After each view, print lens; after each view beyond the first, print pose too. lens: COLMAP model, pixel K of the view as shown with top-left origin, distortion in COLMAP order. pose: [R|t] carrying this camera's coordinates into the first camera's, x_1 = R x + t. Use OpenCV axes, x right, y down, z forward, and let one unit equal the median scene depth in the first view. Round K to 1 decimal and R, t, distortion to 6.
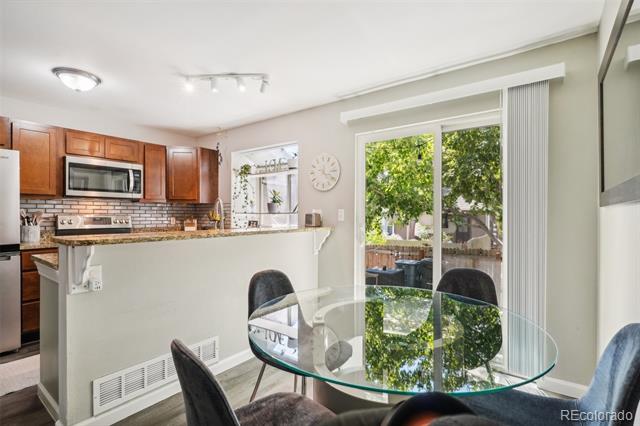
lens RADIAL K [[309.8, 0, 320.0], [0, 309.8, 213.0], [0, 0, 1]] dist [0.001498, -0.000172]
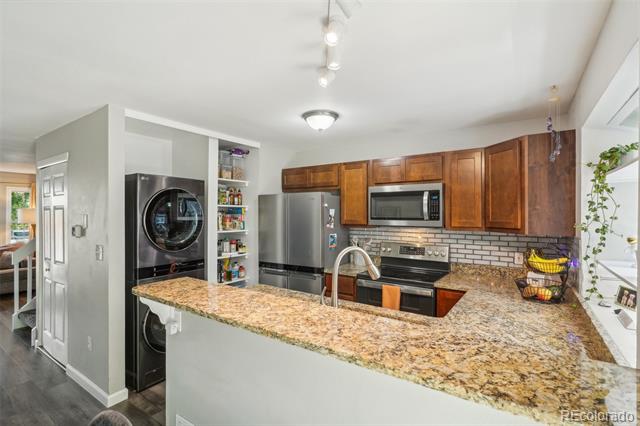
lens RADIAL K [[309.8, 0, 320.0], [0, 309.8, 213.0], [0, 0, 1]] dist [0.001498, -0.000172]
pose [[0.049417, -0.007051, -0.998753, 0.180513], [0.005045, 0.999964, -0.006810, -0.080064], [0.998765, -0.004703, 0.049451, 0.684276]]
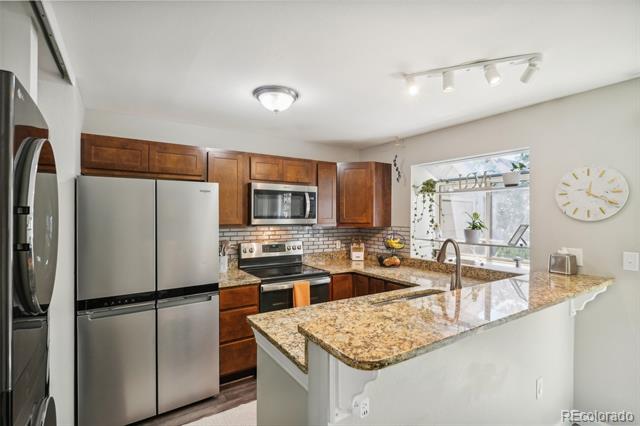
lens RADIAL K [[304.9, 0, 320.0], [0, 304.9, 213.0], [0, 0, 1]] dist [-0.012256, -0.000002]
pose [[0.943177, -0.002622, -0.332280, -0.280316], [0.003413, 0.999993, 0.001796, -0.082149], [0.332273, -0.002828, 0.943179, 0.177826]]
